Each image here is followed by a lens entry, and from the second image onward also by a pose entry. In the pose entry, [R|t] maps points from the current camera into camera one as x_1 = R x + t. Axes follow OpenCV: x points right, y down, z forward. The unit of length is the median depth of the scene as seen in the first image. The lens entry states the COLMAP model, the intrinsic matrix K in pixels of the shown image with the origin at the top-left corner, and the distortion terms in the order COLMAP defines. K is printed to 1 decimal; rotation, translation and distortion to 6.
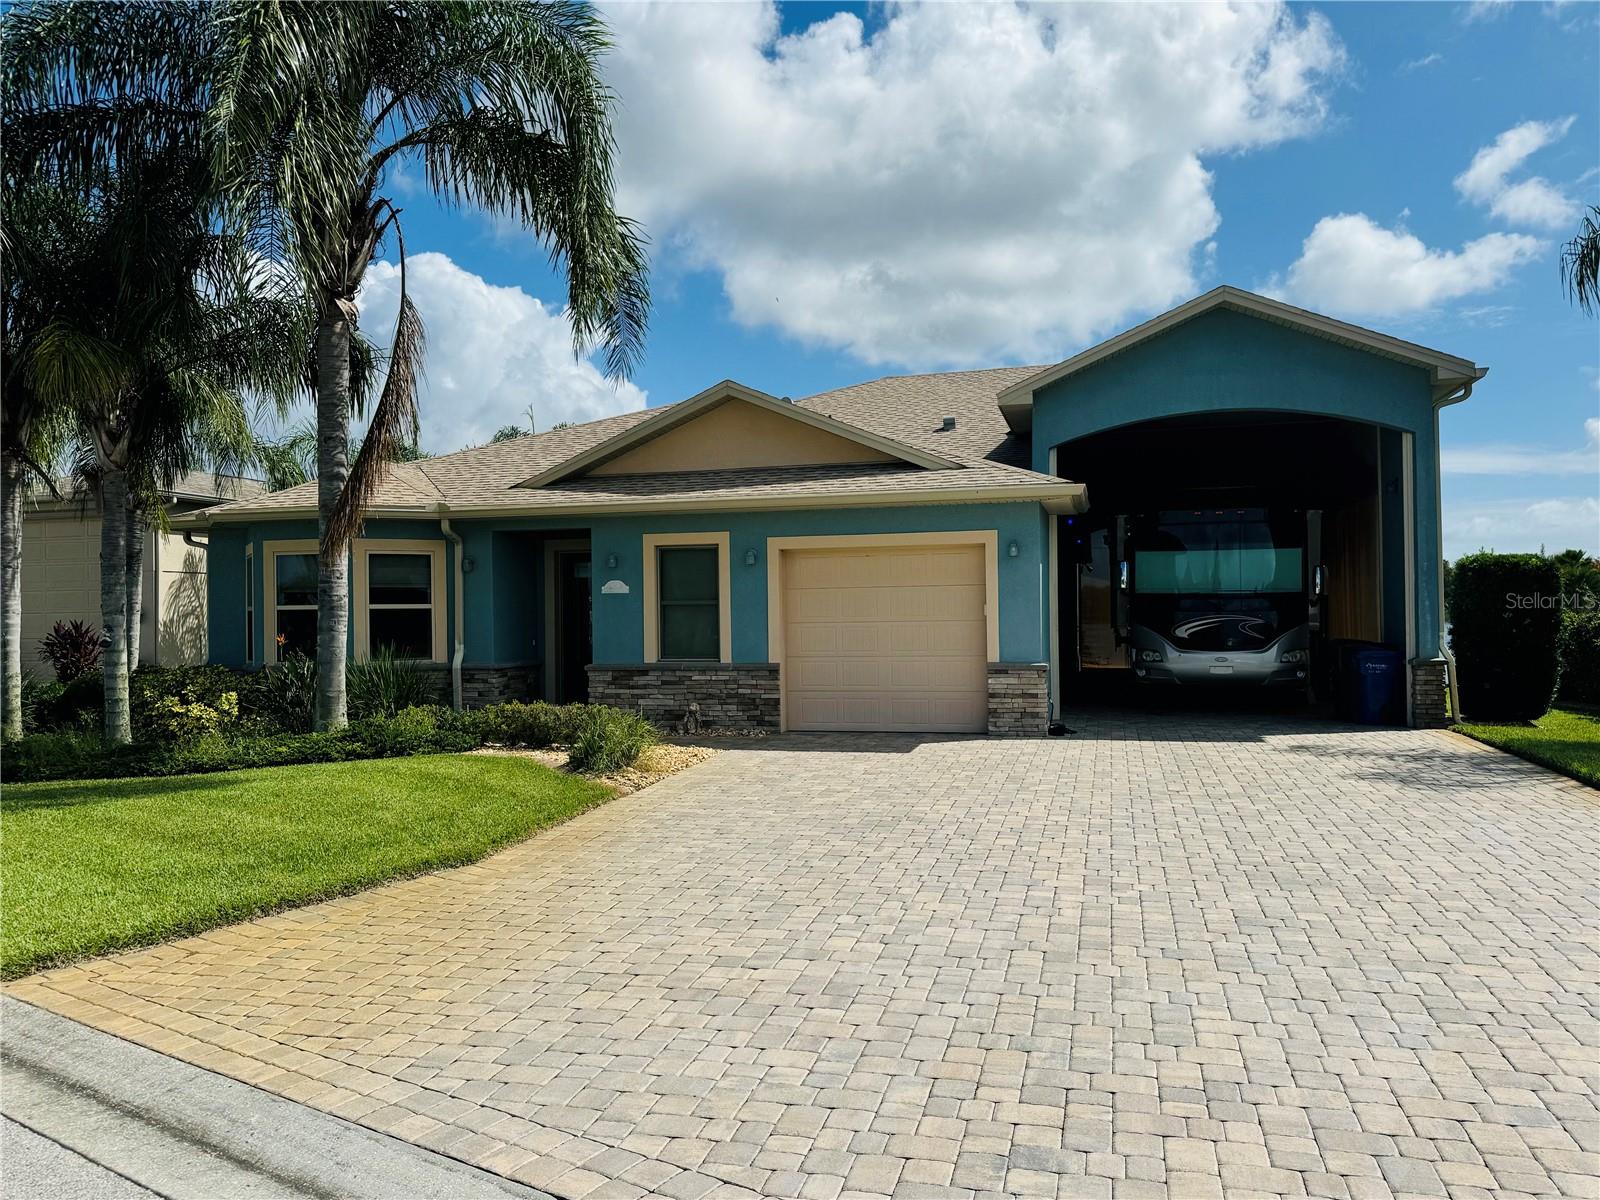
lens RADIAL K [[1132.8, 0, 802.3], [0, 1132.8, 605.7], [0, 0, 1]] dist [0.071193, -0.000560]
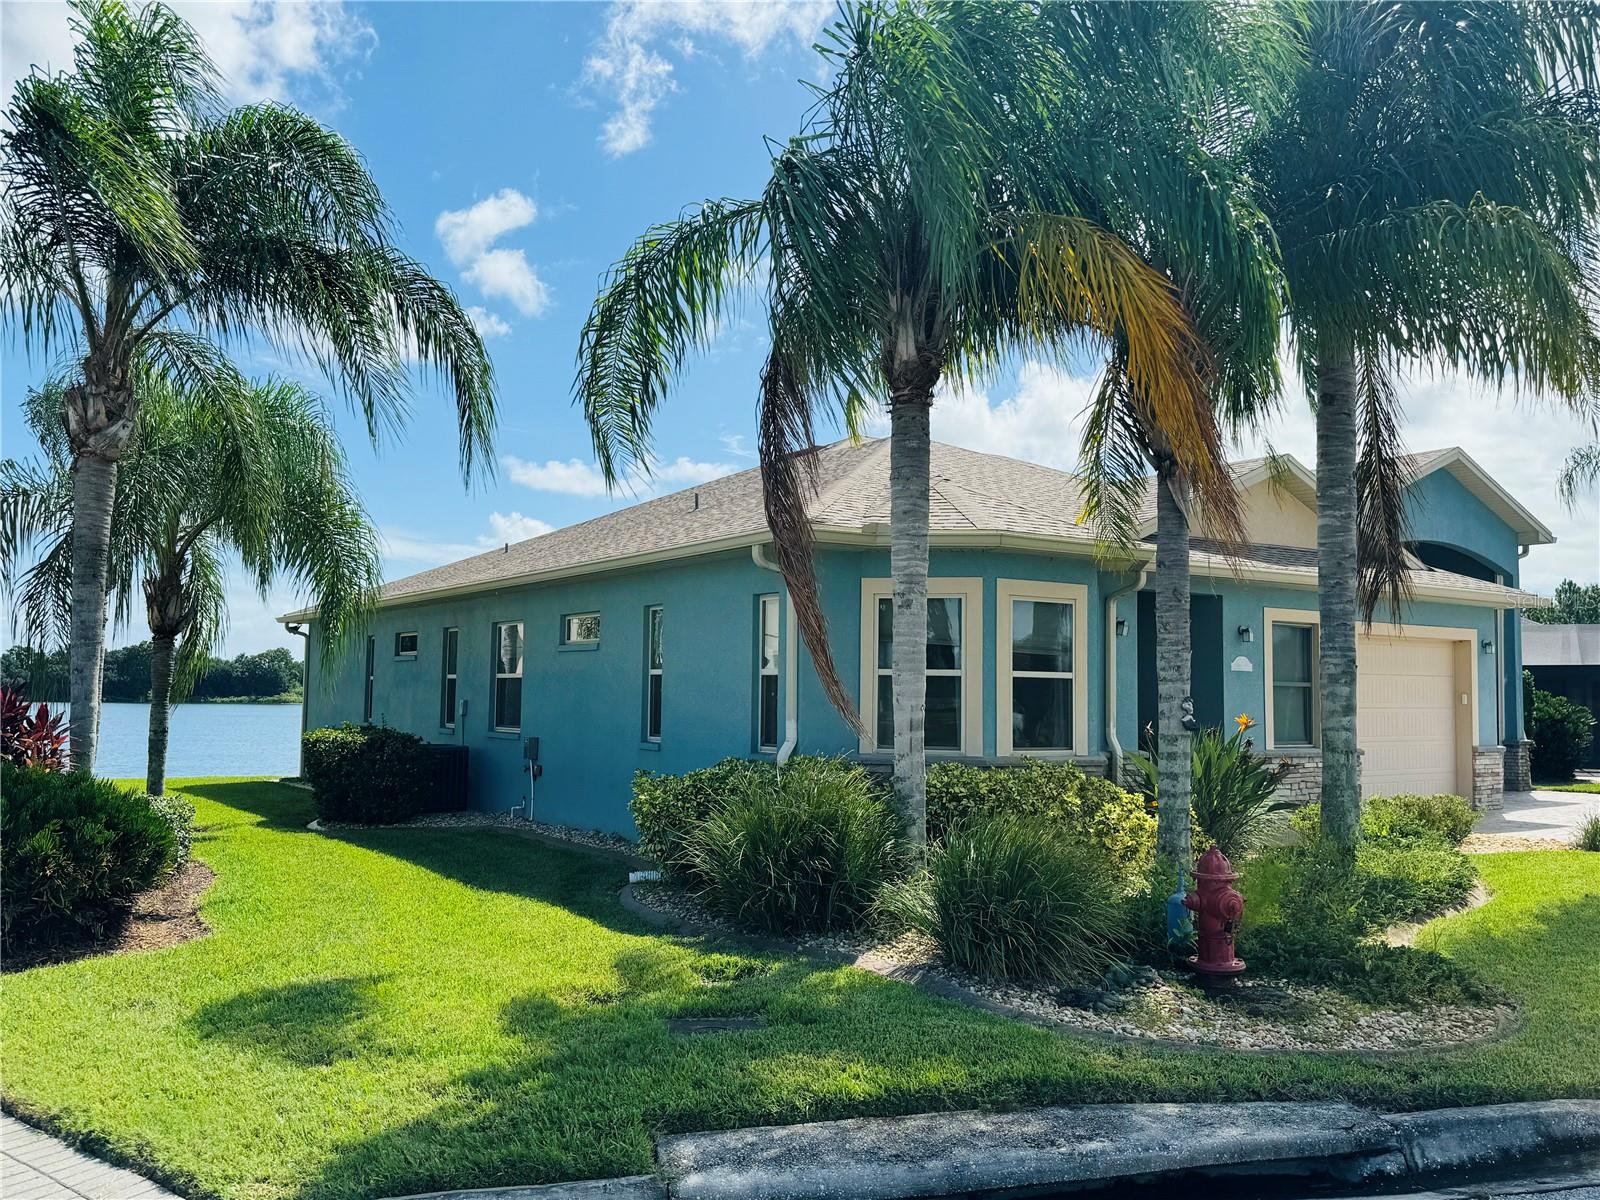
lens RADIAL K [[1389.5, 0, 801.1], [0, 1389.5, 598.2], [0, 0, 1]] dist [-0.004115, -0.002960]
pose [[0.635601, 0.071746, 0.768677, -1.229465], [-0.035411, 0.997334, -0.063807, 0.013955], [-0.771205, 0.013336, 0.636447, 0.580578]]
